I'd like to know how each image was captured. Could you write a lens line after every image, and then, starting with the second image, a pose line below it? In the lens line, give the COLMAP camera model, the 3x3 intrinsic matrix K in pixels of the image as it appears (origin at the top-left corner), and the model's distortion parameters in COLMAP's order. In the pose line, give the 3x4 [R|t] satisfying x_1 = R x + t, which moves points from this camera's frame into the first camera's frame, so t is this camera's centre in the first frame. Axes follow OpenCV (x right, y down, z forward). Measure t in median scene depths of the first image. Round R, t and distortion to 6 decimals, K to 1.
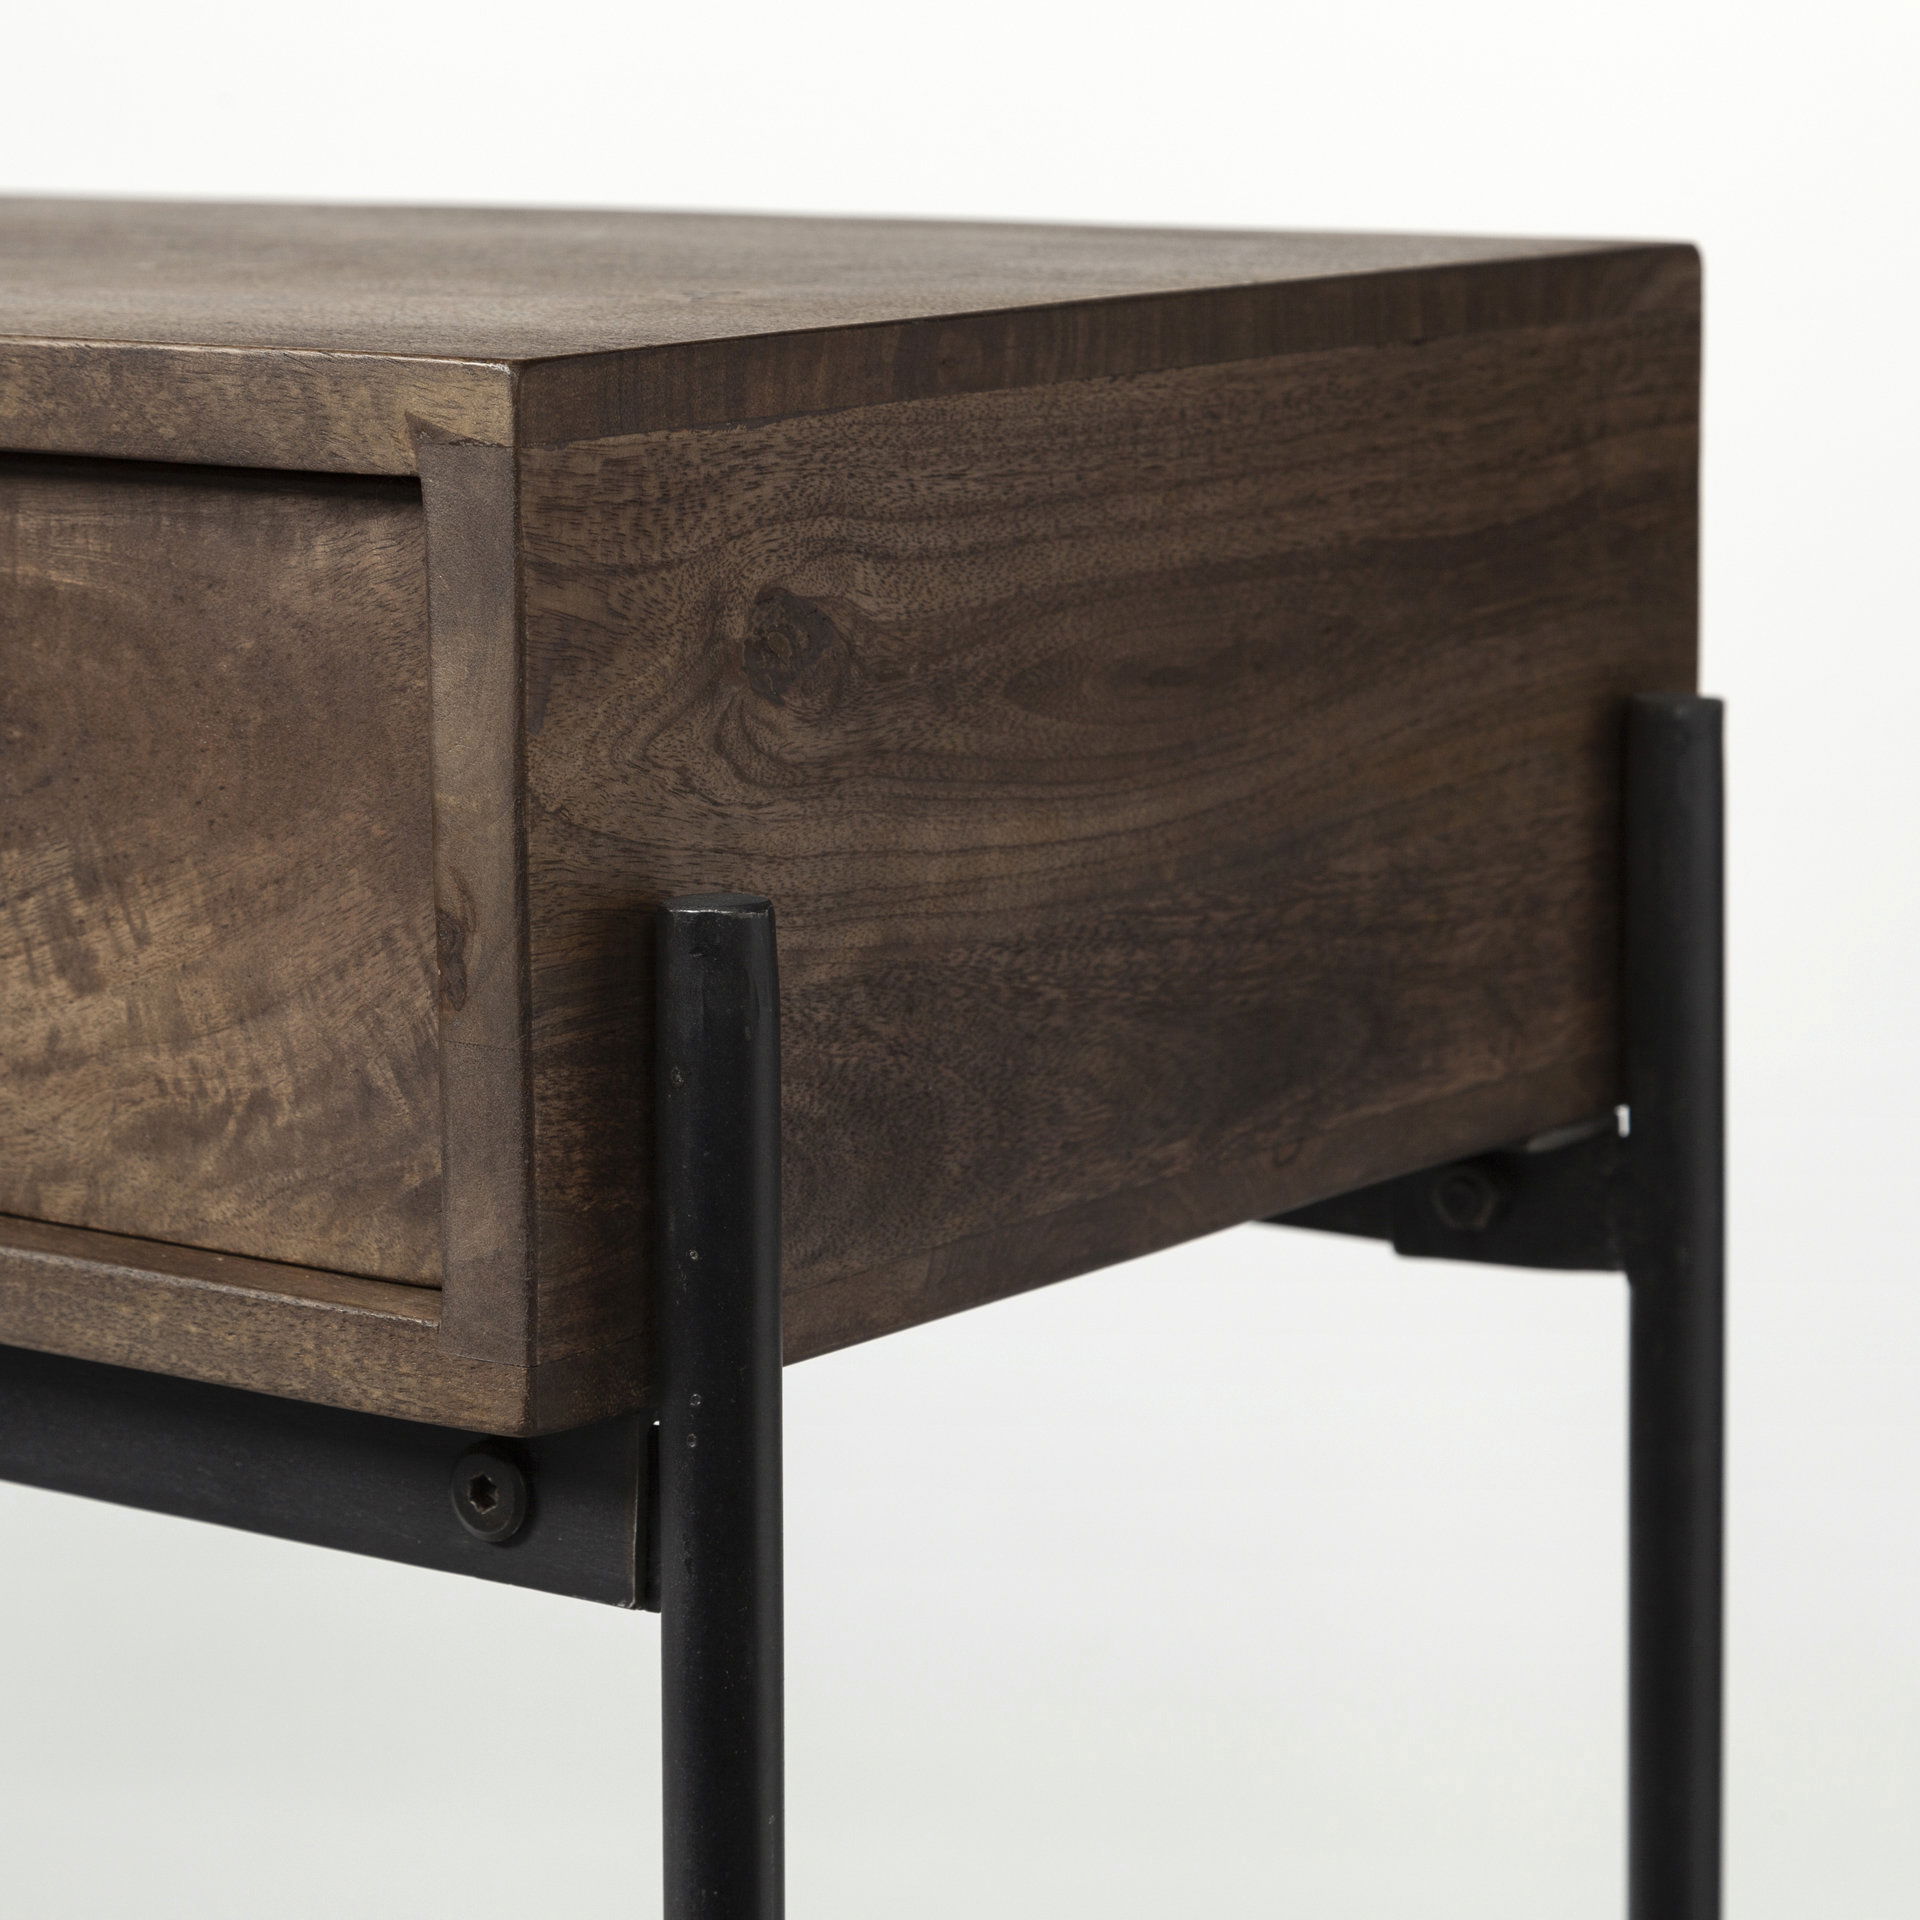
lens RADIAL K [[6991.1, 0, 957.8], [0, 6991.1, 951.8], [0, 0, 1]] dist [-0.128873, 0.000000]
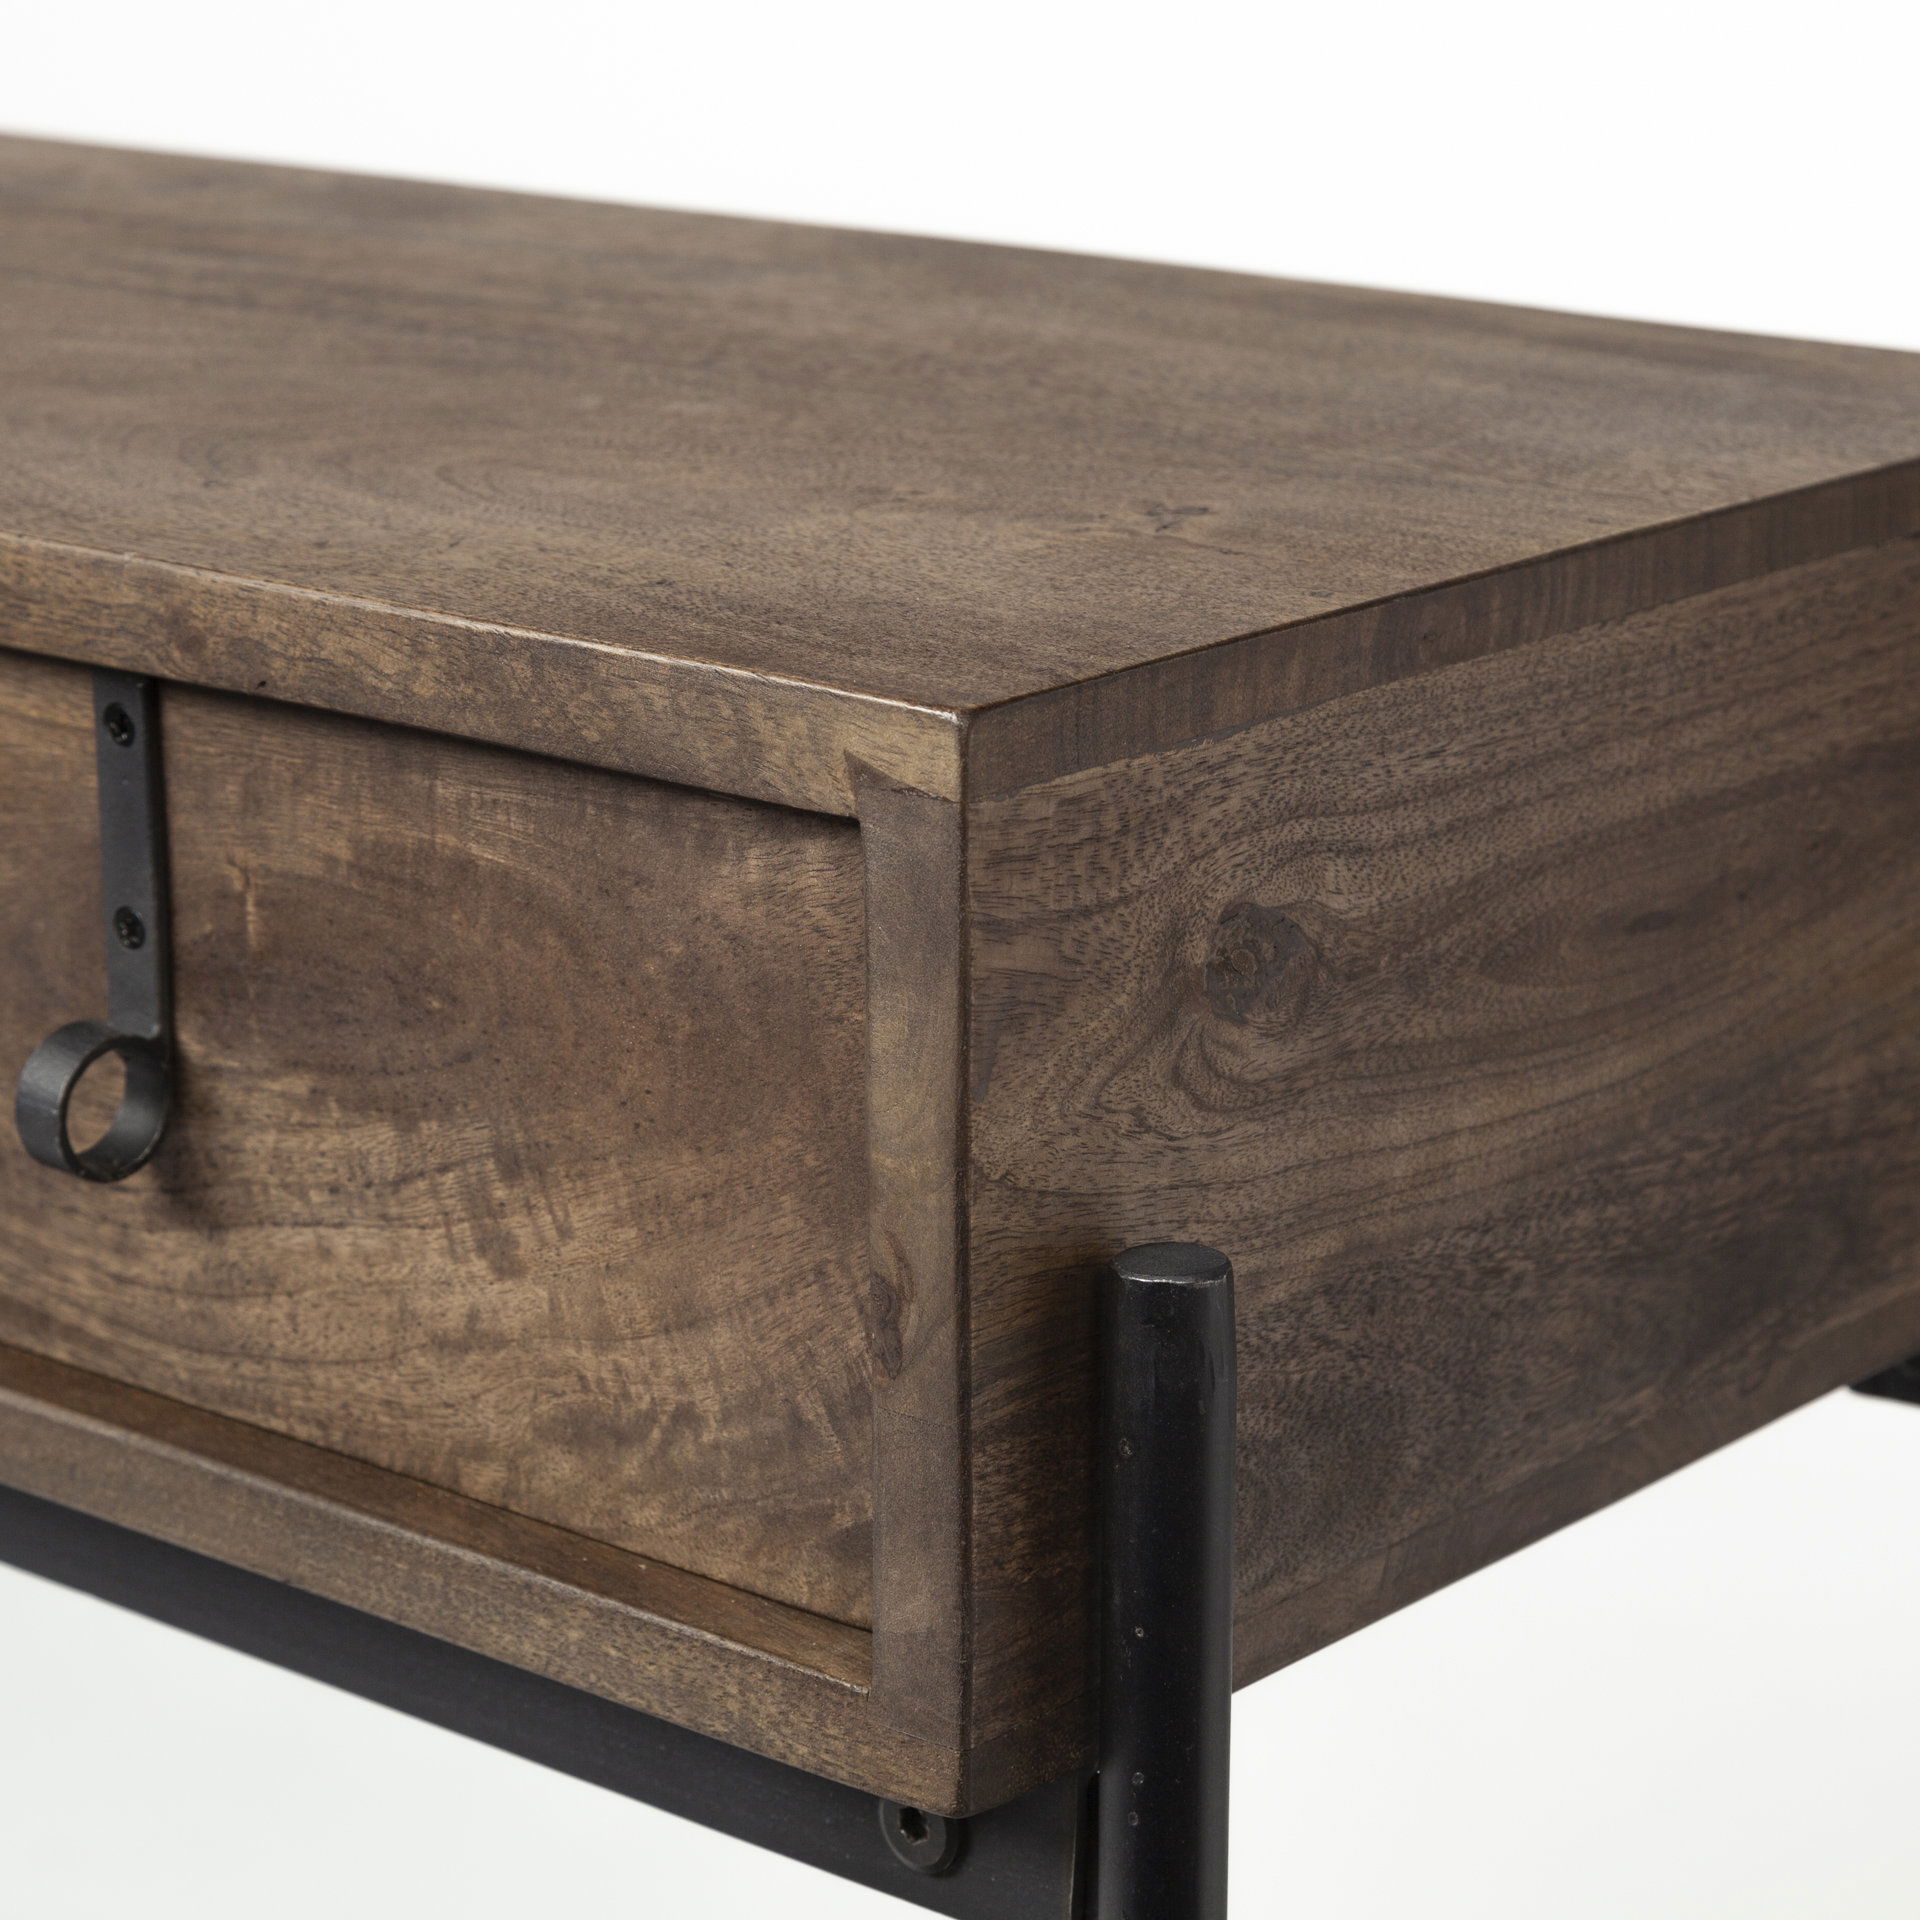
lens RADIAL K [[5861.7, 0, 963.2], [0, 5861.7, 978.1], [0, 0, 1]] dist [-0.095606, 0.000000]
pose [[0.997638, 0.023160, -0.064663, -0.012081], [-0.015963, 0.993838, 0.109690, -0.125660], [0.066805, -0.108399, 0.991860, 0.218277]]
